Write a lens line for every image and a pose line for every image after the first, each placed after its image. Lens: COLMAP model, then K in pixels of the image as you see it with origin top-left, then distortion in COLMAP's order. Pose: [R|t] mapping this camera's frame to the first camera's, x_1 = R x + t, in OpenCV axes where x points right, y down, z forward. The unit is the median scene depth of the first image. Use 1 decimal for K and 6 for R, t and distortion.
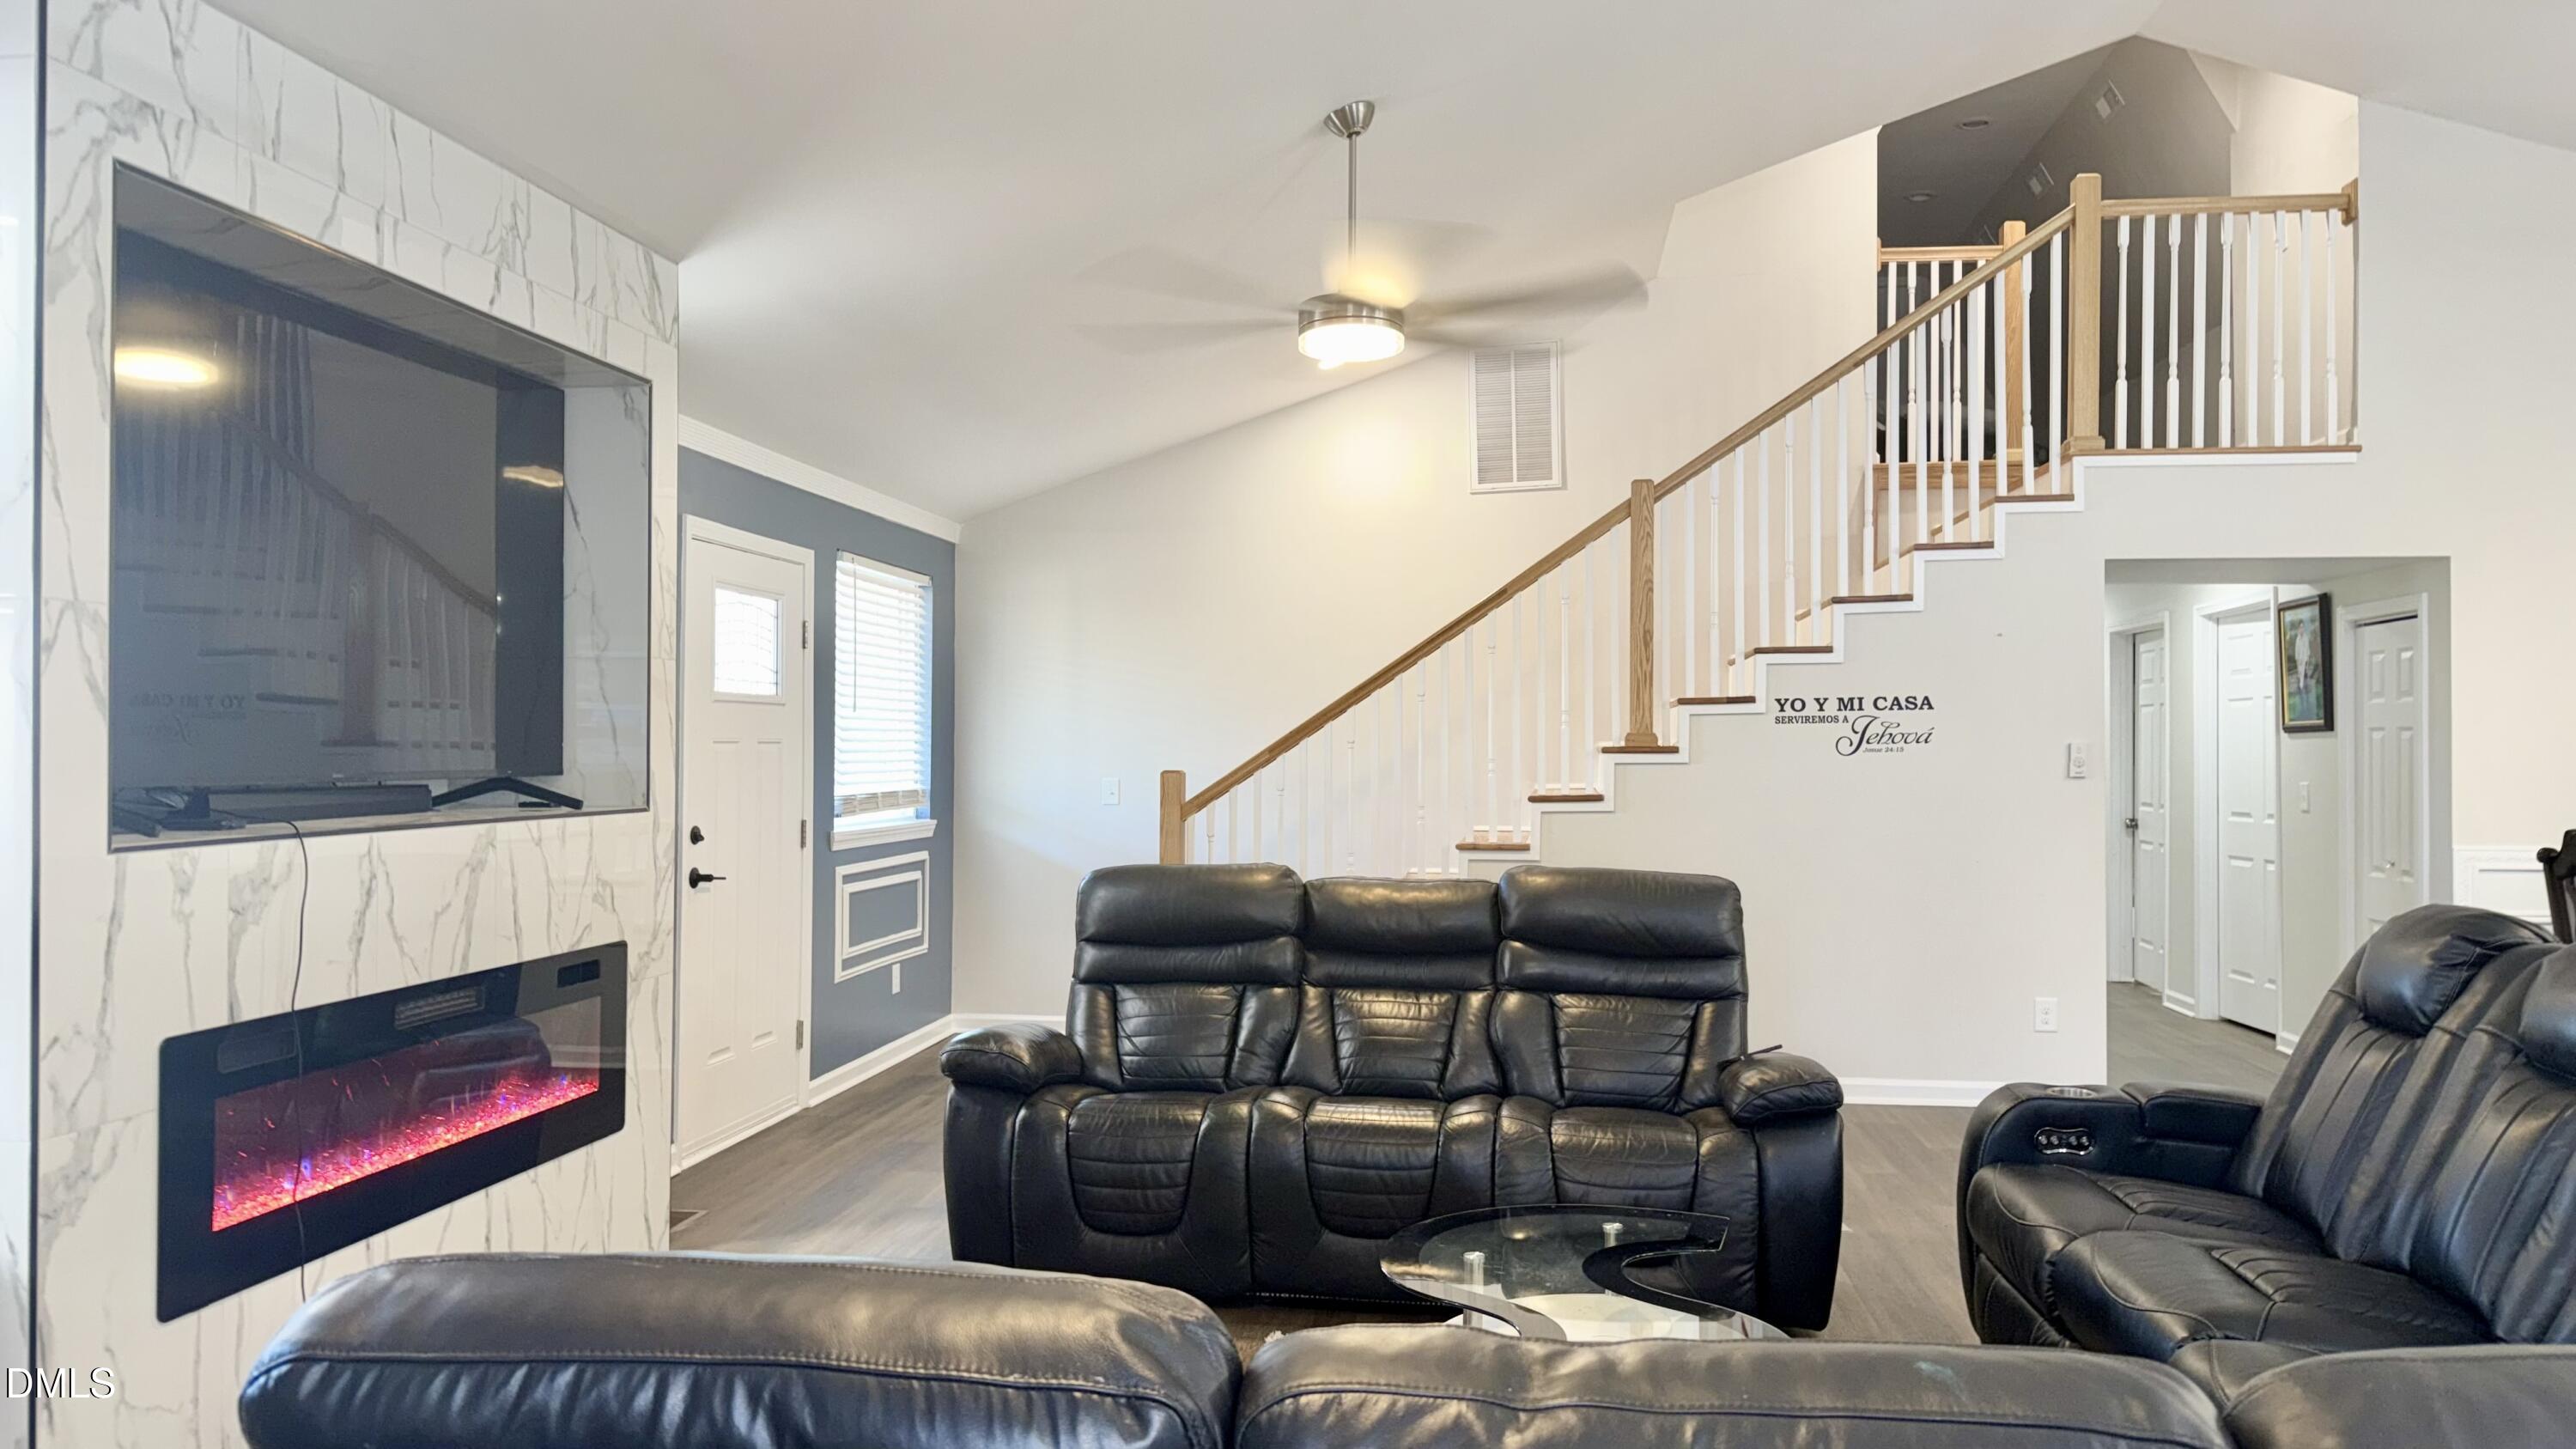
lens RADIAL K [[1829.2, 0, 1285.3], [0, 1829.2, 731.5], [0, 0, 1]] dist [-0.000528, -0.000266]
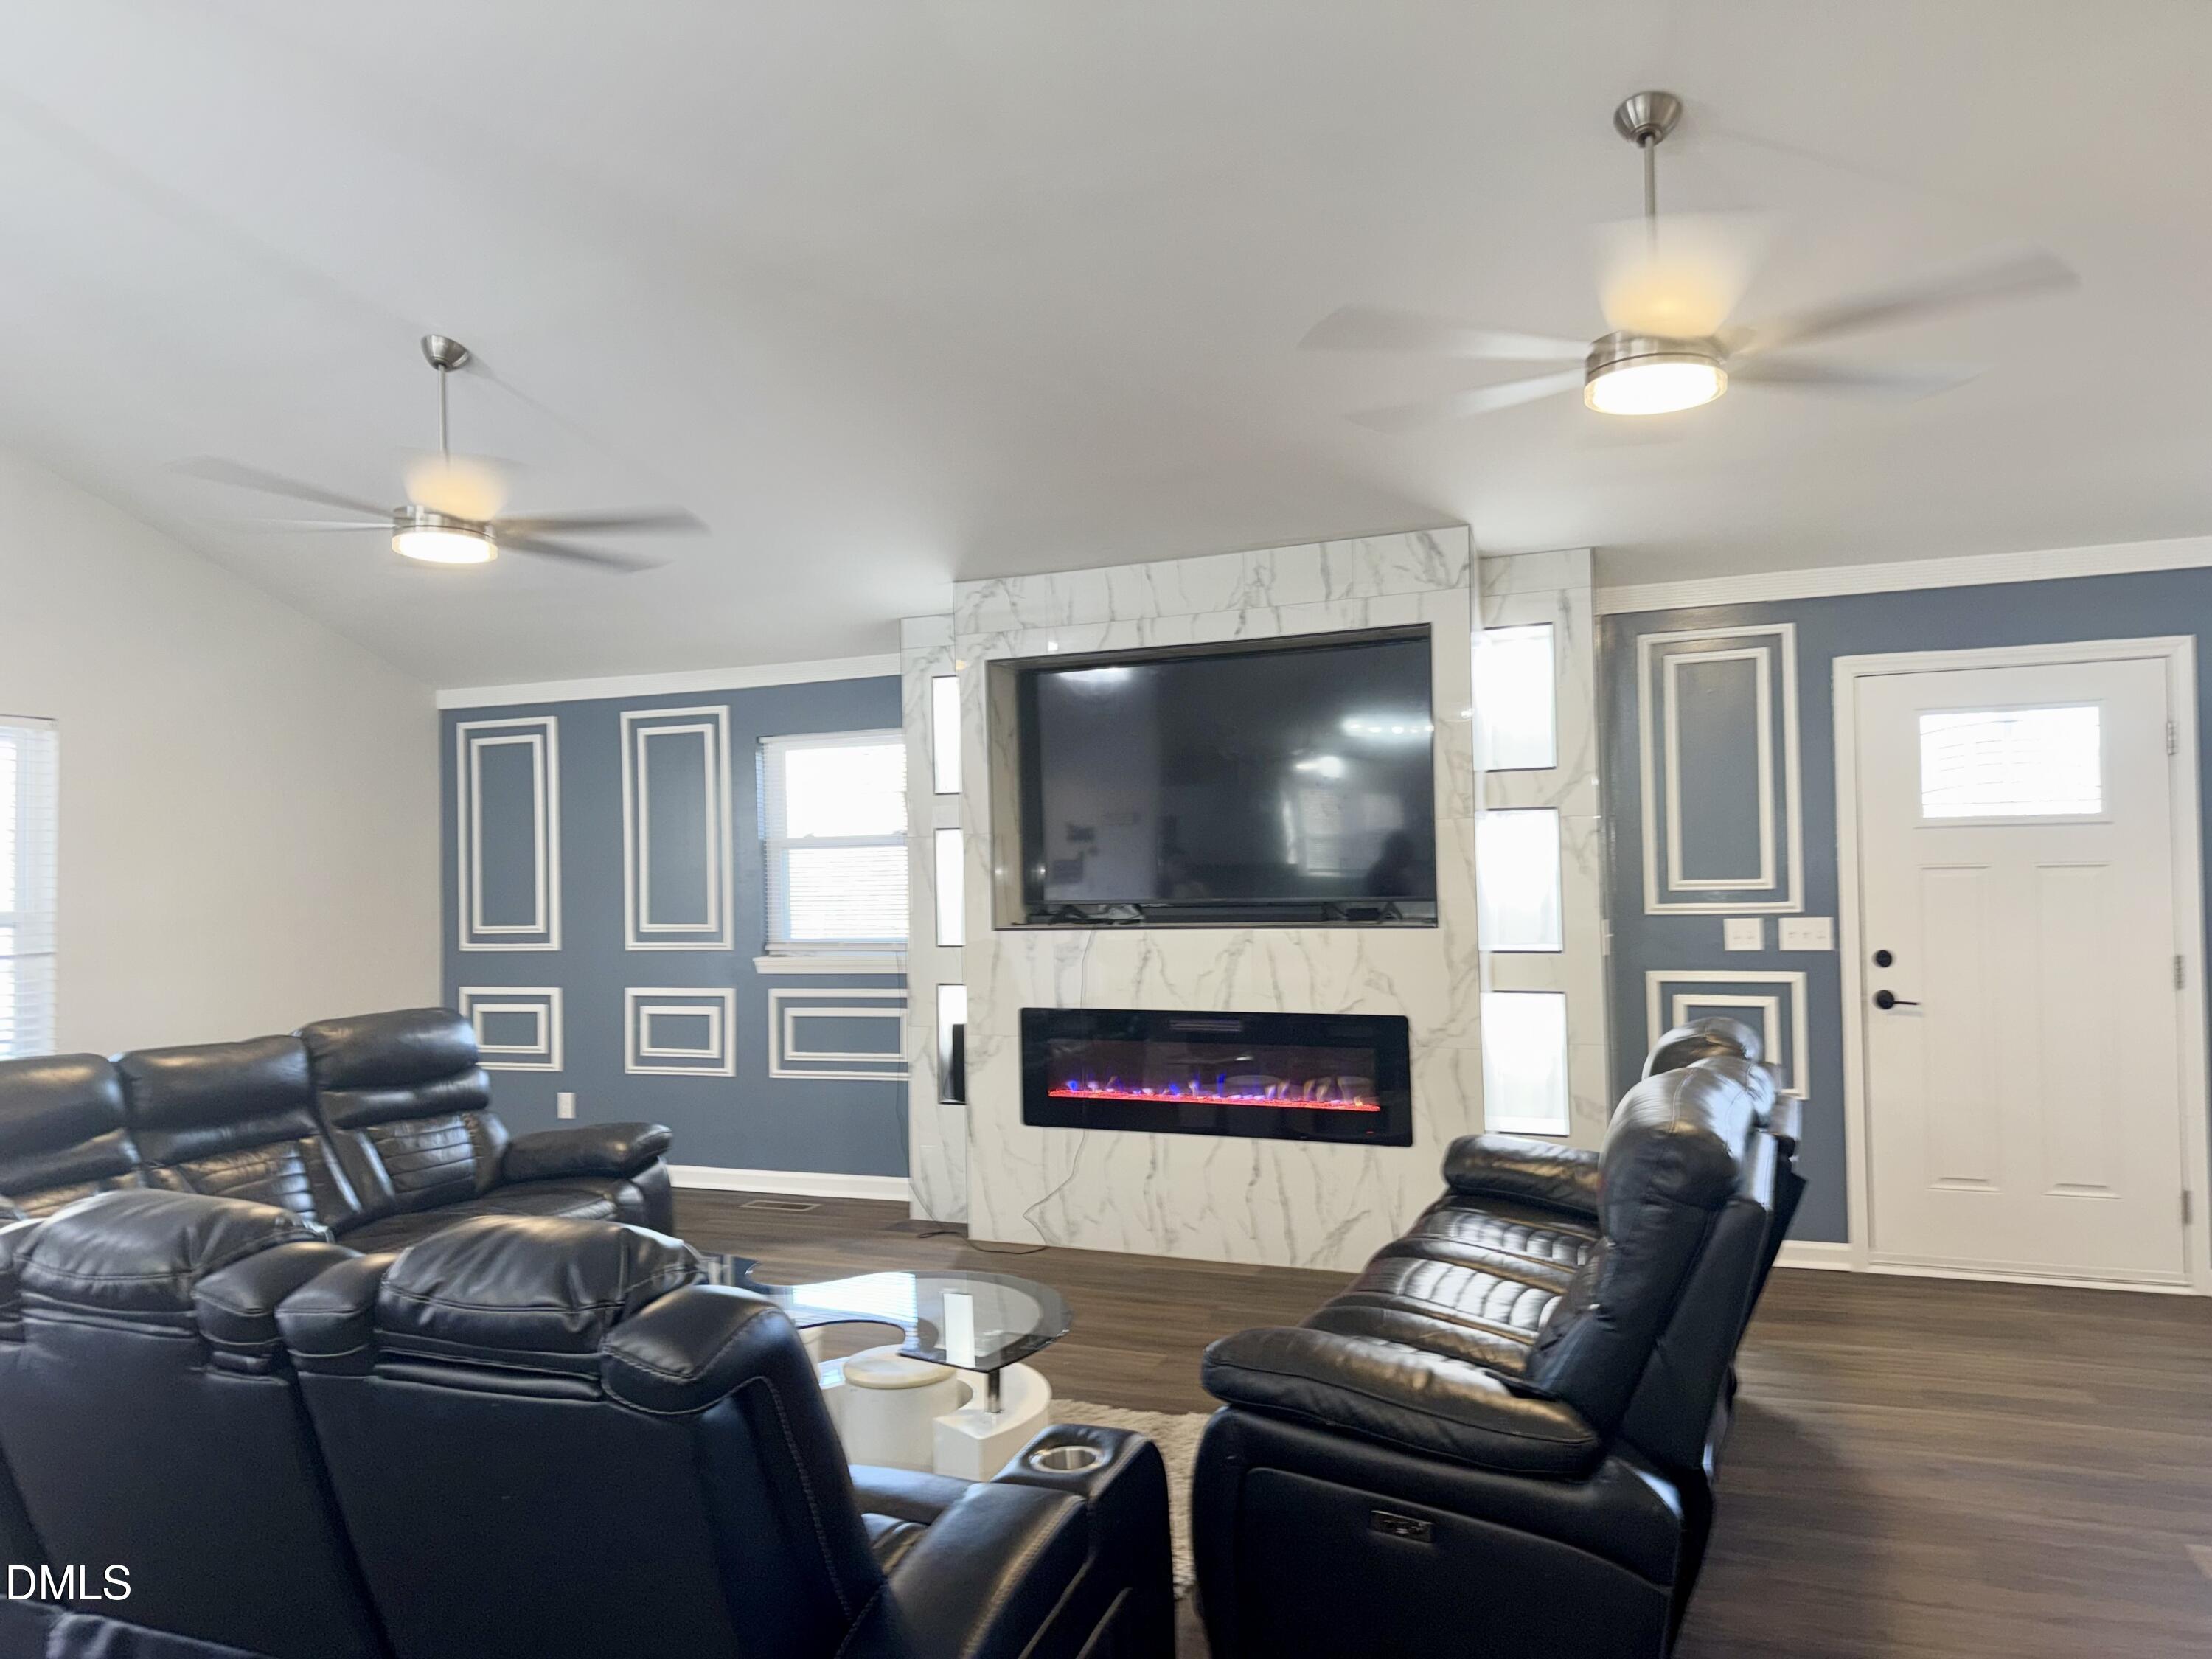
lens RADIAL K [[1564.0, 0, 1075.0], [0, 1564.0, 830.7], [0, 0, 1]] dist [0.139837, -0.264826]
pose [[-0.271353, -0.019539, -0.962282, 1.166309], [0.028425, 0.999195, -0.028304, -0.006273], [0.962060, -0.035033, -0.270579, 1.380442]]
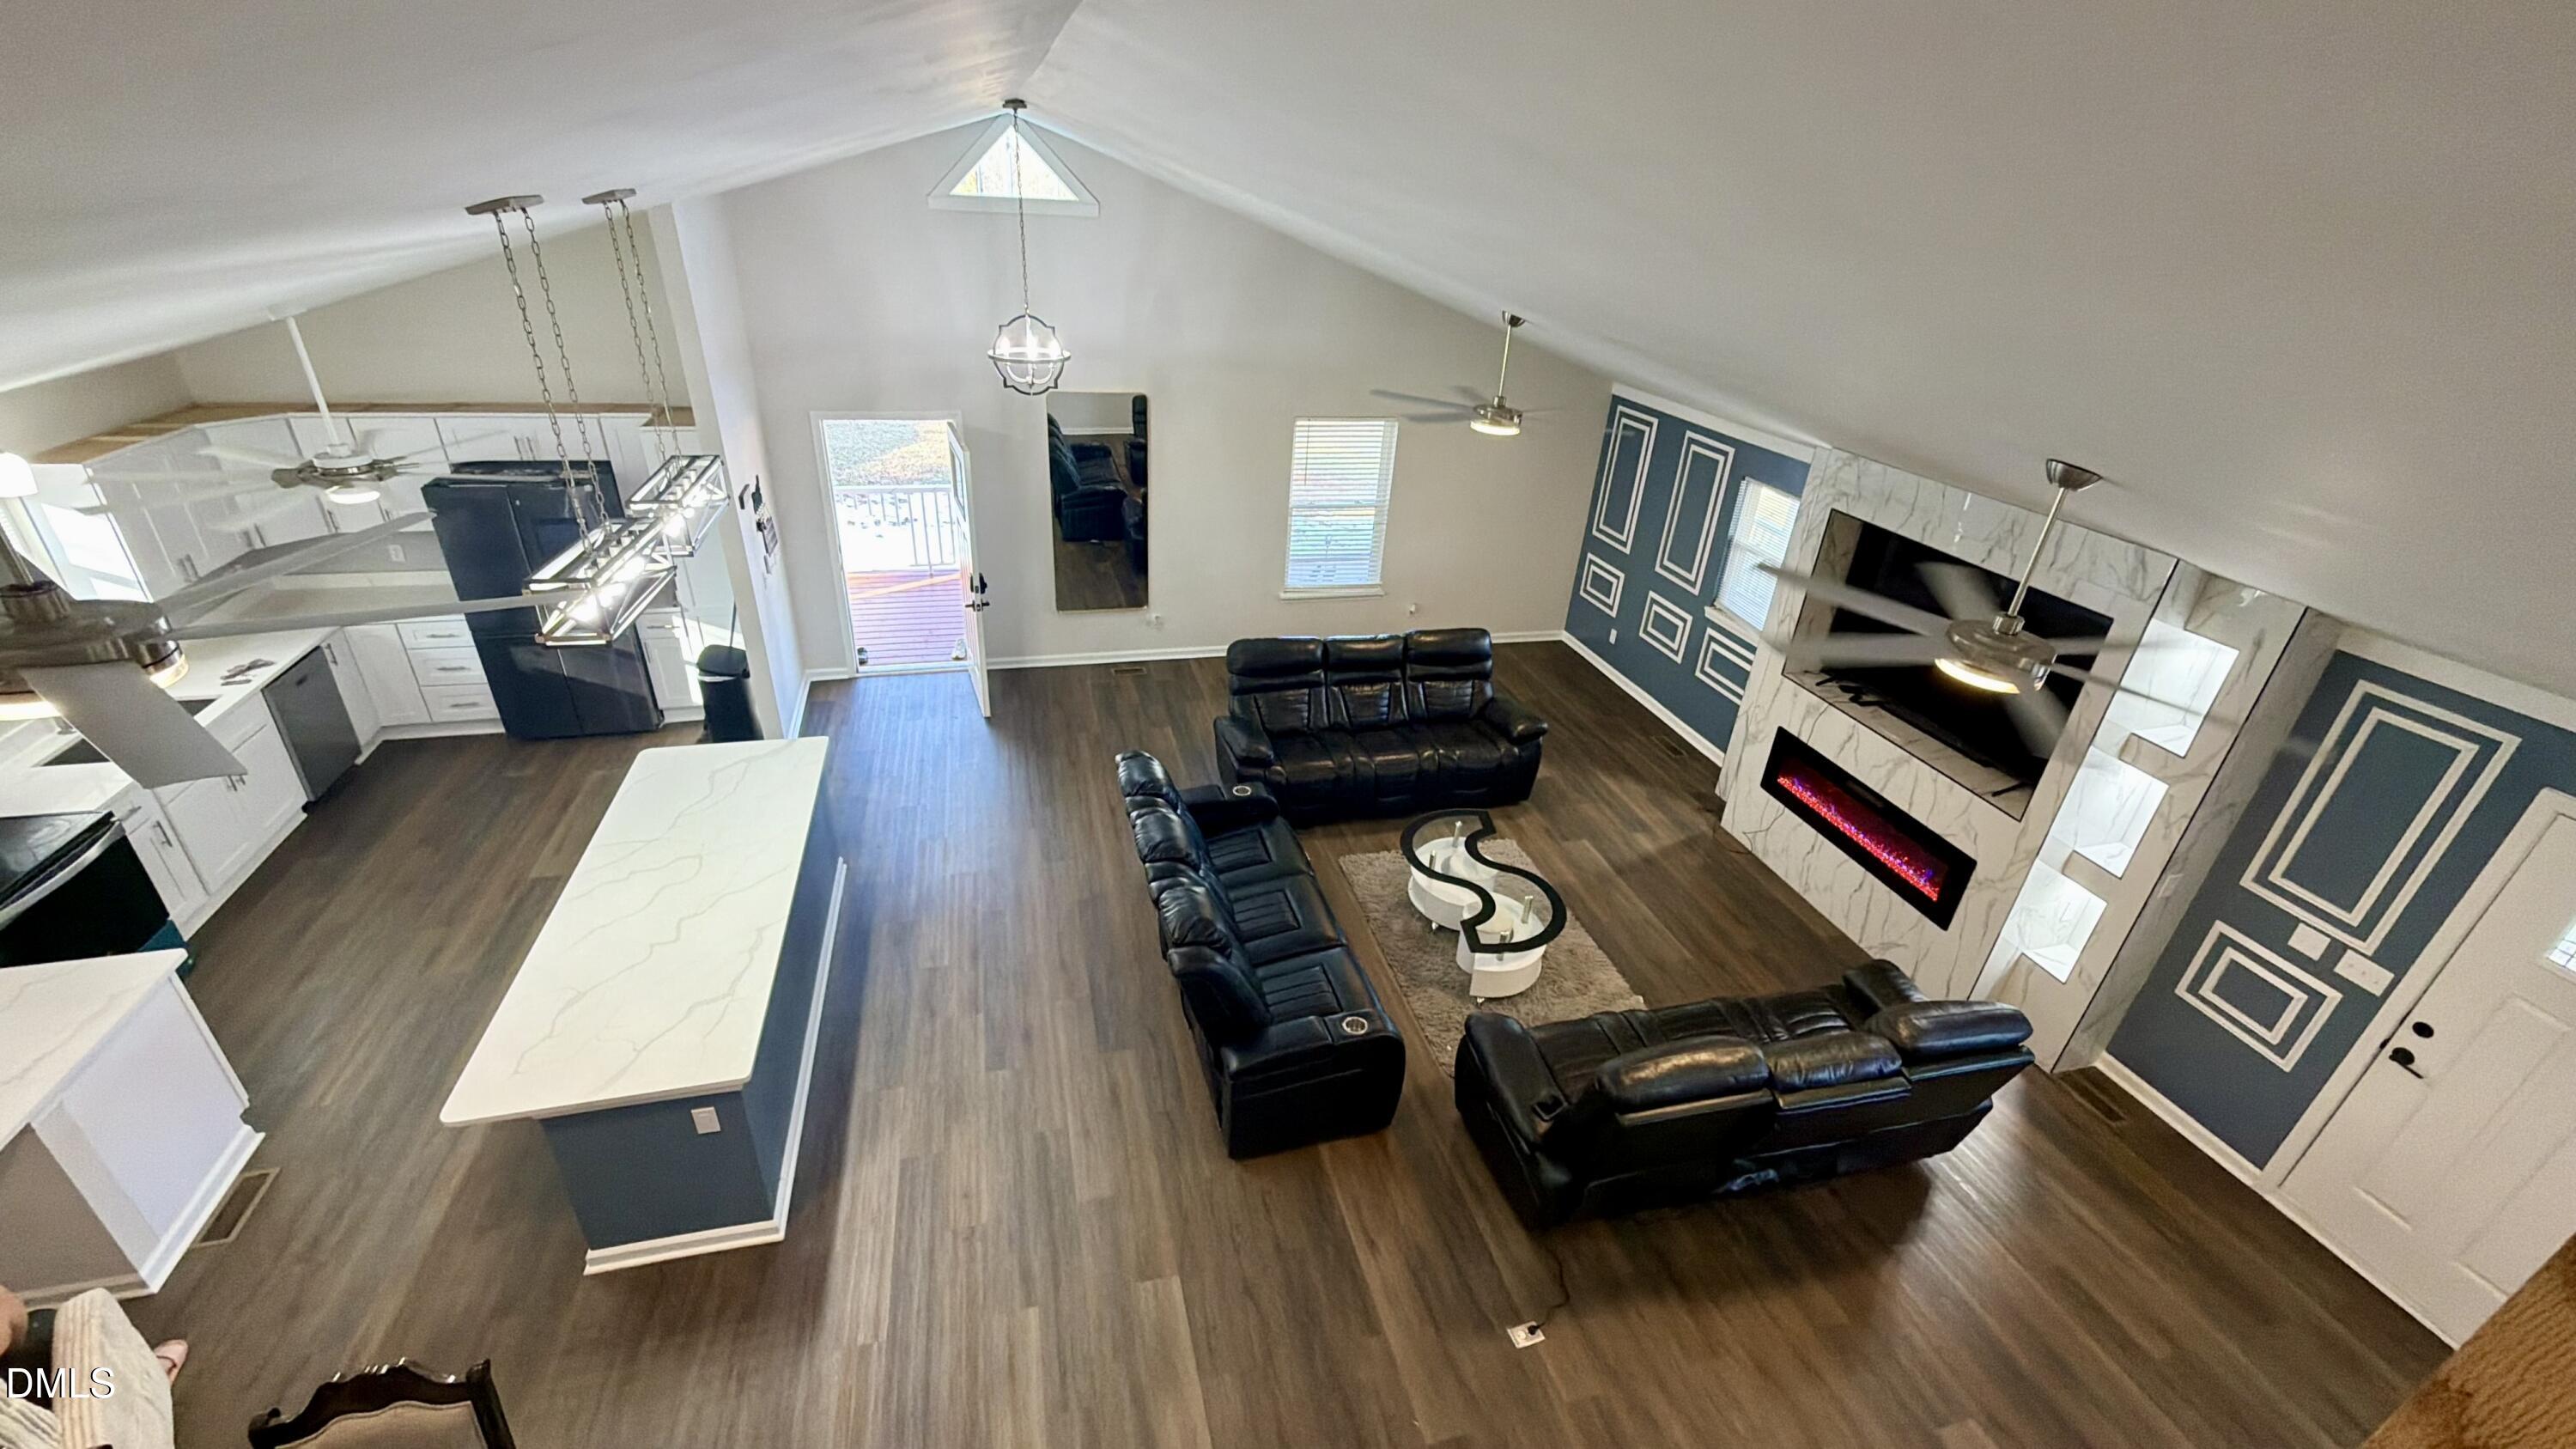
lens RADIAL K [[1024.4, 0, 1288.0], [0, 1024.4, 724.5], [0, 0, 1]] dist [0.002403, 0.000505]
pose [[-0.919935, 0.130176, -0.369831, 1.005227], [-0.056937, 0.888917, 0.454516, -0.660917], [0.387916, 0.439182, -0.810333, 2.007562]]
